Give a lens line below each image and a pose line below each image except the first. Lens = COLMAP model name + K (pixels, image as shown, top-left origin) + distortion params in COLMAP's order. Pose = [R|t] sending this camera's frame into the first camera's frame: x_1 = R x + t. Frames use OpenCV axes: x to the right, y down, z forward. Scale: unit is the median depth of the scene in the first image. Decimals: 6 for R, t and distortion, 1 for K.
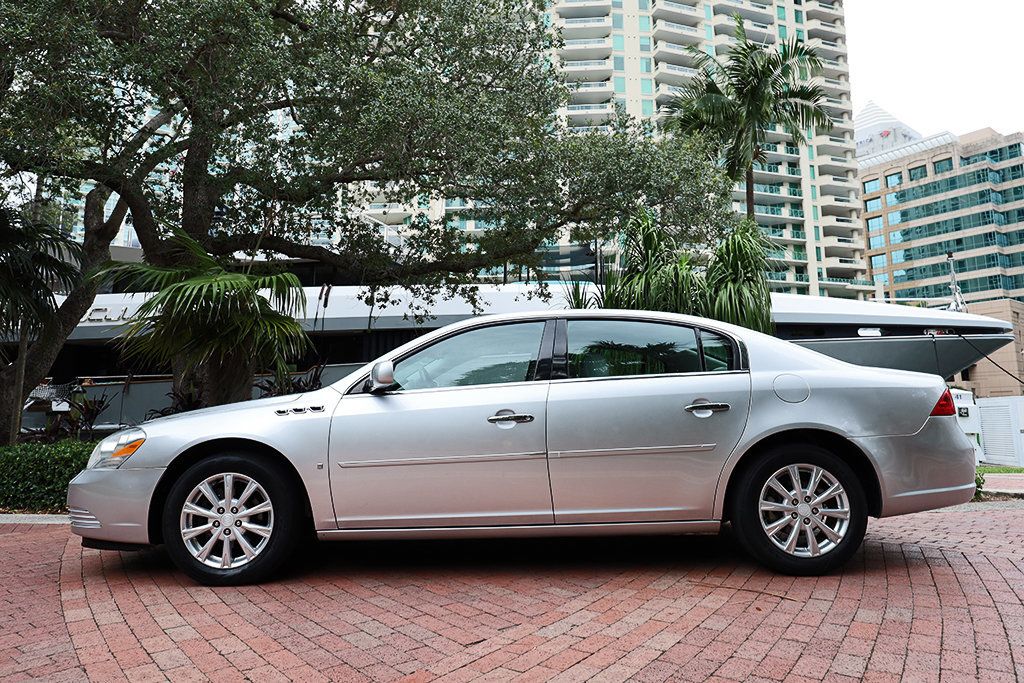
lens RADIAL K [[677.4, 0, 511.2], [0, 677.4, 319.9], [0, 0, 1]] dist [0.006949, 0.000344]
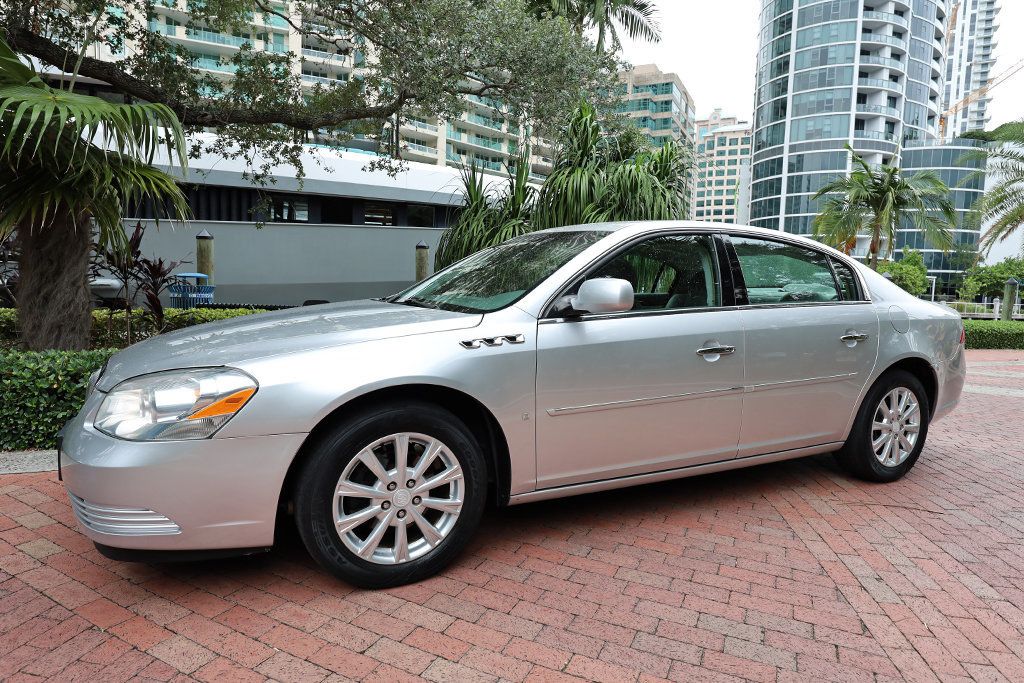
lens RADIAL K [[601.9, 0, 526.1], [0, 601.9, 345.0], [0, 0, 1]] dist [0.005483, 0.001639]
pose [[0.882817, -0.002074, 0.469712, -0.590780], [-0.107548, 0.972533, 0.206429, 0.002130], [-0.457239, -0.232756, 0.858346, 0.447349]]
